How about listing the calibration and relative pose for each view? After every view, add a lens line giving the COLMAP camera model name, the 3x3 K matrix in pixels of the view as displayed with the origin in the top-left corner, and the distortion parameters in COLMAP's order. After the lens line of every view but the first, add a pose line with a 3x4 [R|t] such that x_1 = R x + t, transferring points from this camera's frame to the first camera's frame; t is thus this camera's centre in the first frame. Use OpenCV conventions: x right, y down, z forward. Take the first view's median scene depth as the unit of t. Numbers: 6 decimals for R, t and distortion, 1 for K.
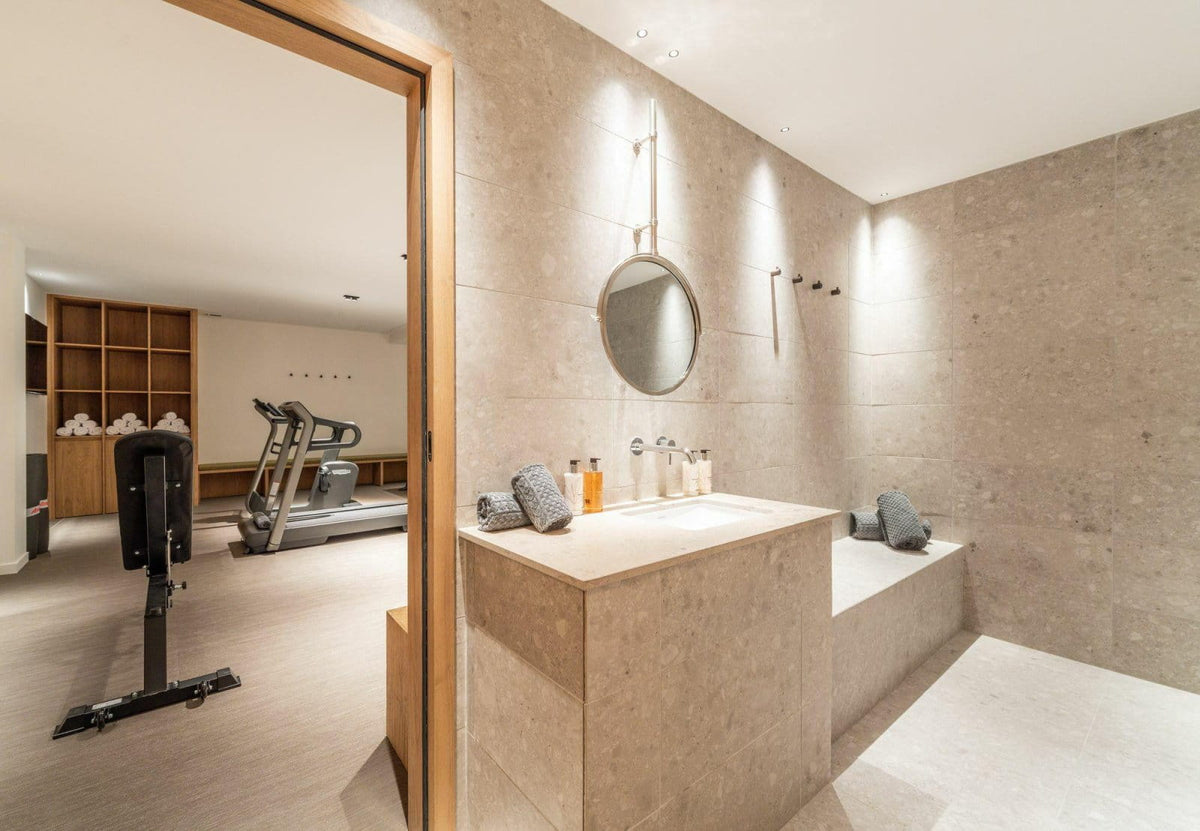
lens RADIAL K [[510.0, 0, 596.0], [0, 510.0, 411.9], [0, 0, 1]] dist [-0.002050, -0.000316]
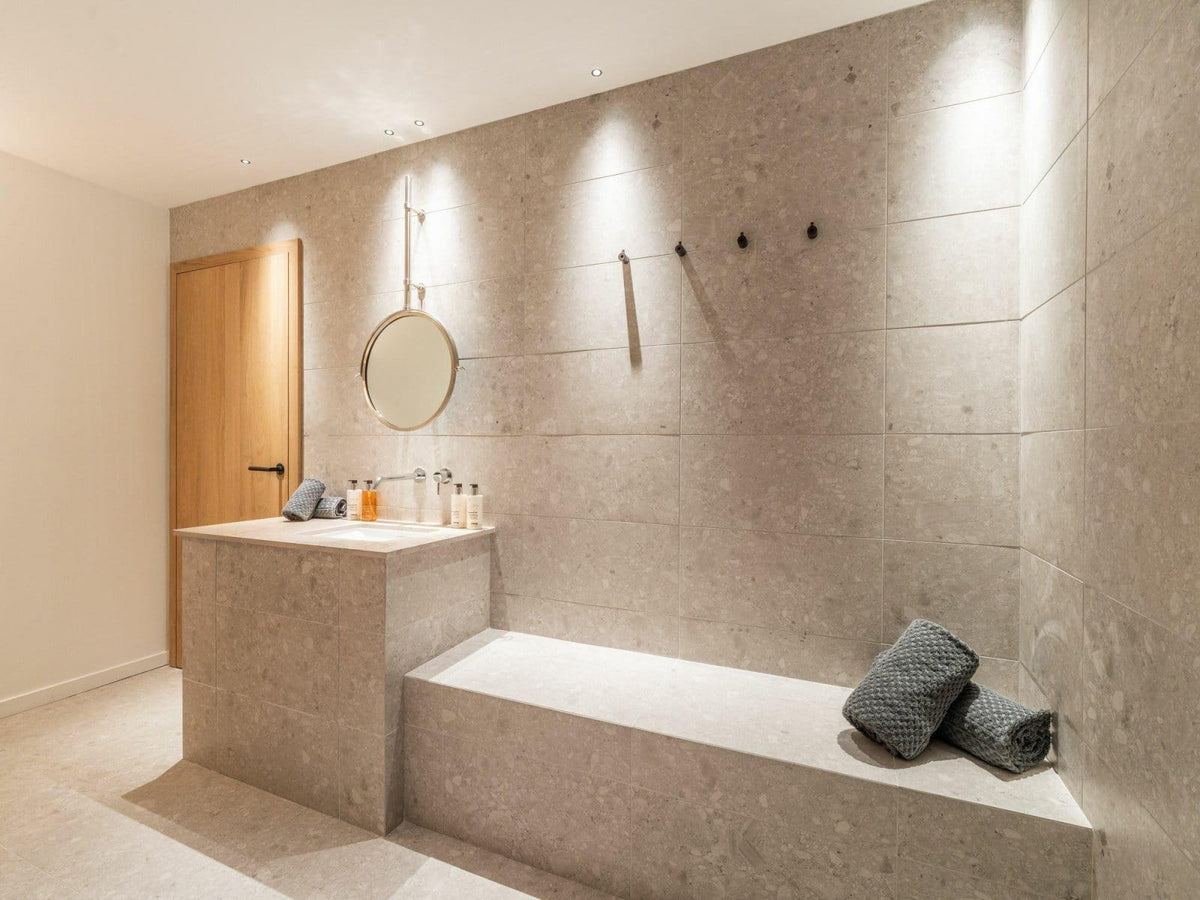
lens RADIAL K [[547.4, 0, 596.3], [0, 547.4, 450.2], [0, 0, 1]] dist [-0.005413, -0.000593]
pose [[0.452820, 0.005915, -0.891582, 1.246913], [-0.007131, 0.999970, 0.003013, 0.003804], [0.891573, 0.004994, 0.452849, 0.724521]]
